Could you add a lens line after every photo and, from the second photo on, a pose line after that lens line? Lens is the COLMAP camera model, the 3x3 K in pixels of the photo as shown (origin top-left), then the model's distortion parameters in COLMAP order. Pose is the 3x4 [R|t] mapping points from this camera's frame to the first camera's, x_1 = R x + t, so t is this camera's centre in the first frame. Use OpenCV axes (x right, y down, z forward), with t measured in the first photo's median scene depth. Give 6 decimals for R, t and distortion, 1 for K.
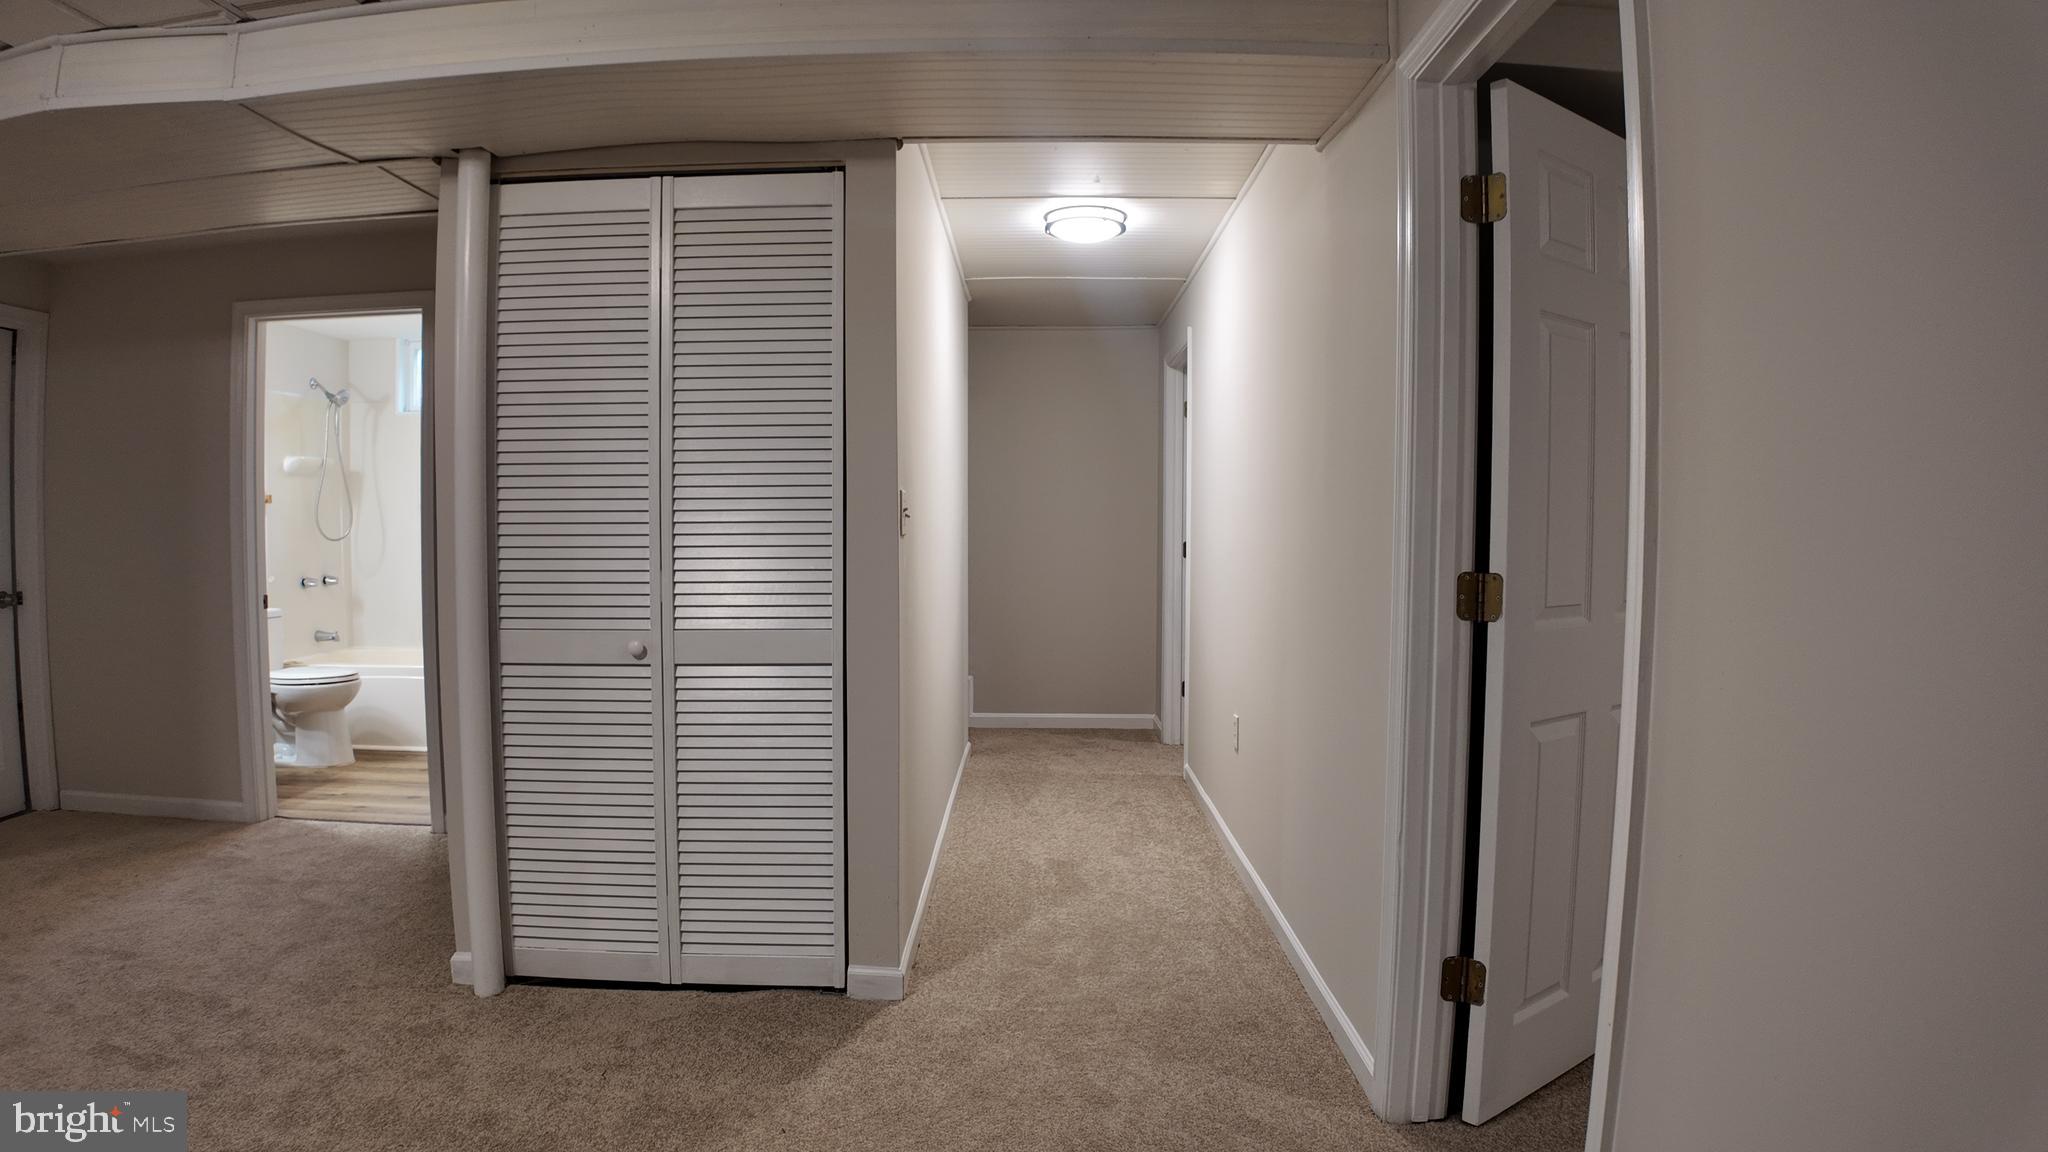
lens RADIAL K [[1119.5, 0, 1024.0], [0, 1119.5, 576.0], [0, 0, 1]] dist [-0.130878, 0.008659]
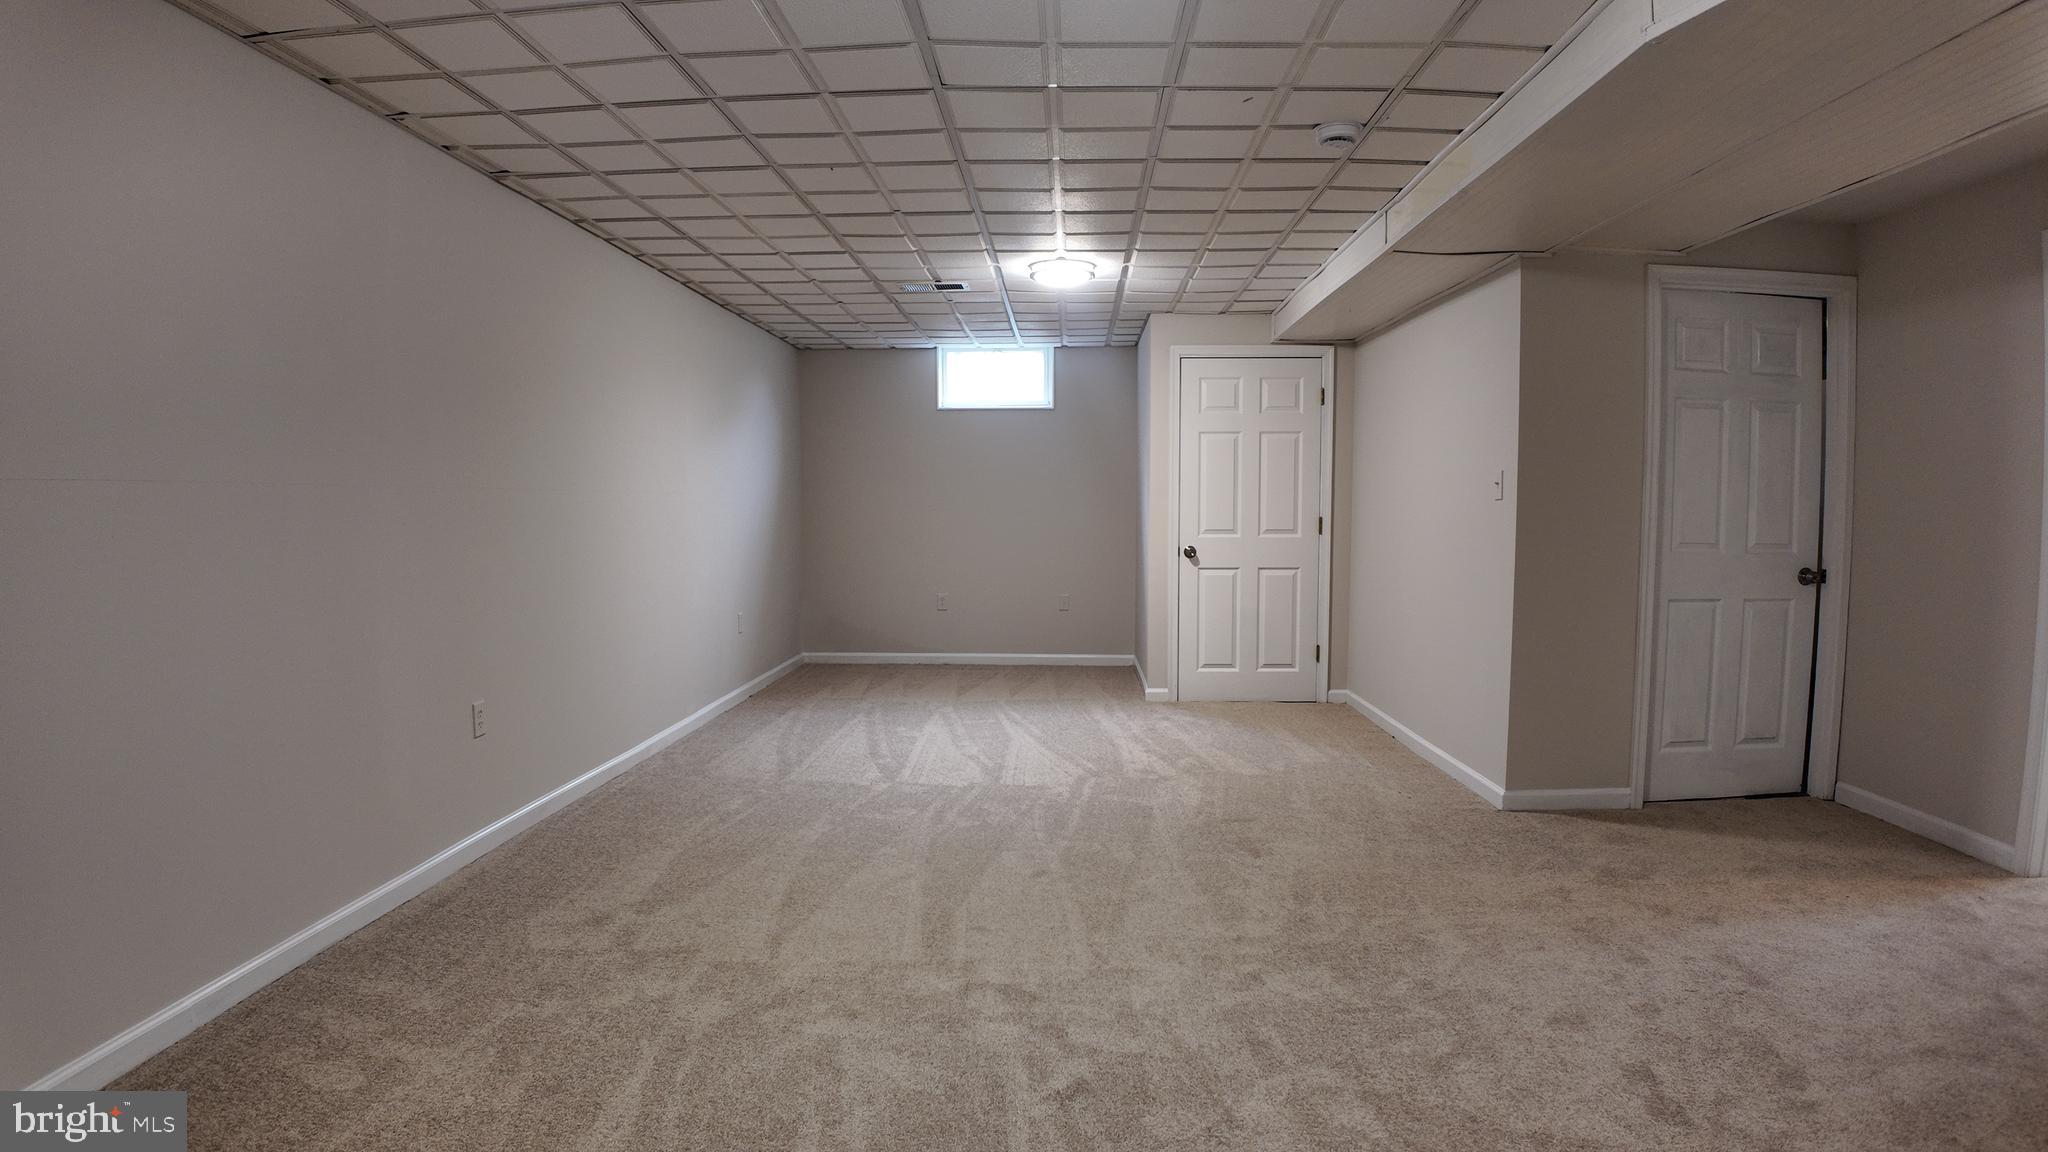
lens RADIAL K [[1100.4, 0, 1024.0], [0, 1100.4, 576.0], [0, 0, 1]] dist [-0.130740, 0.011719]
pose [[-0.024364, 0.063953, -0.997655, -0.008676], [-0.047610, 0.996745, 0.065058, -0.007445], [0.998569, 0.049084, -0.021240, 0.316916]]
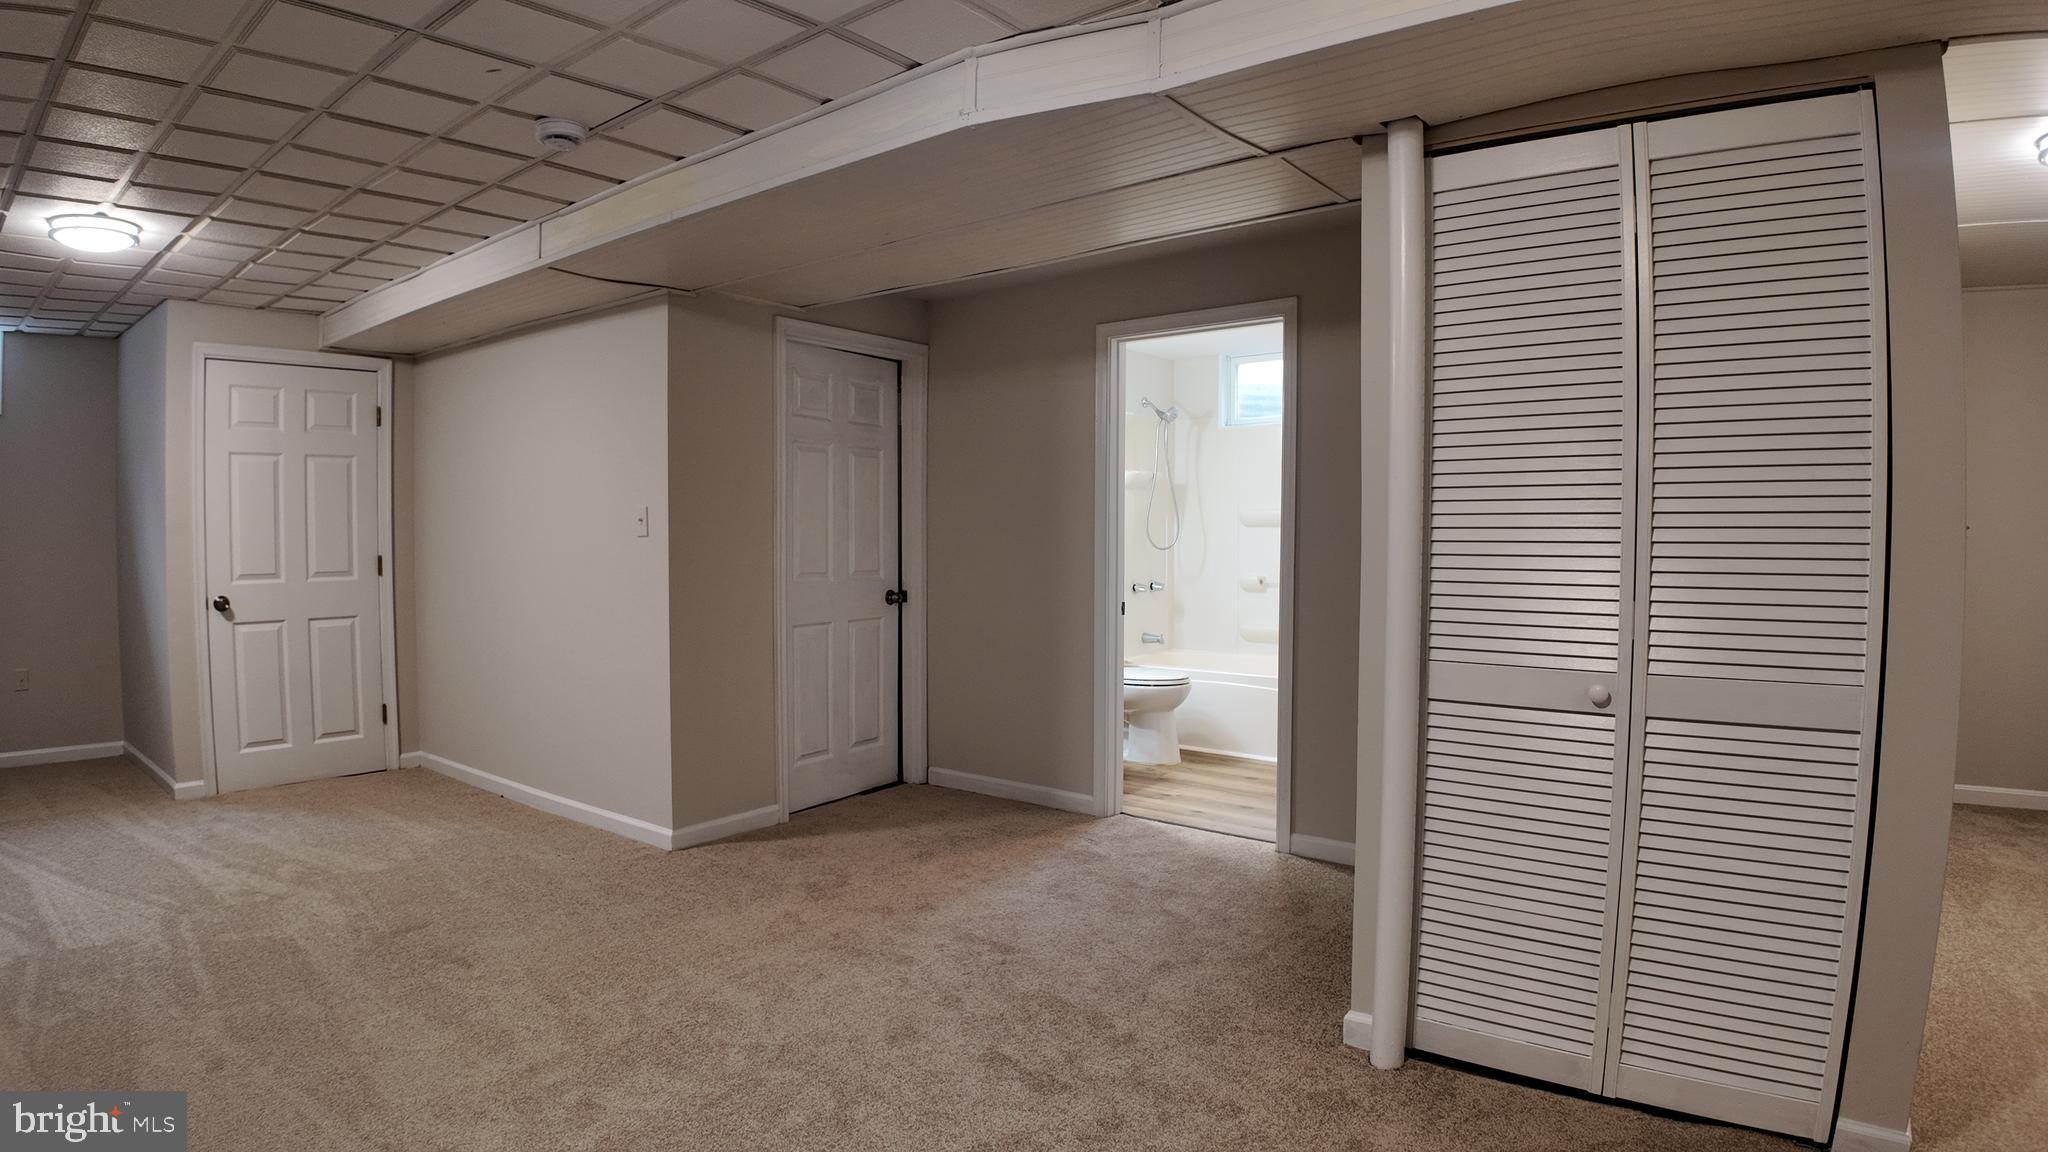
lens RADIAL K [[1090.1, 0, 1024.0], [0, 1090.1, 576.0], [0, 0, 1]] dist [-0.060960, -0.055699]
pose [[0.796427, 0.023827, -0.604265, -0.200108], [-0.027399, 0.999619, 0.003304, -0.012743], [0.604114, 0.013925, 0.796776, 0.088548]]
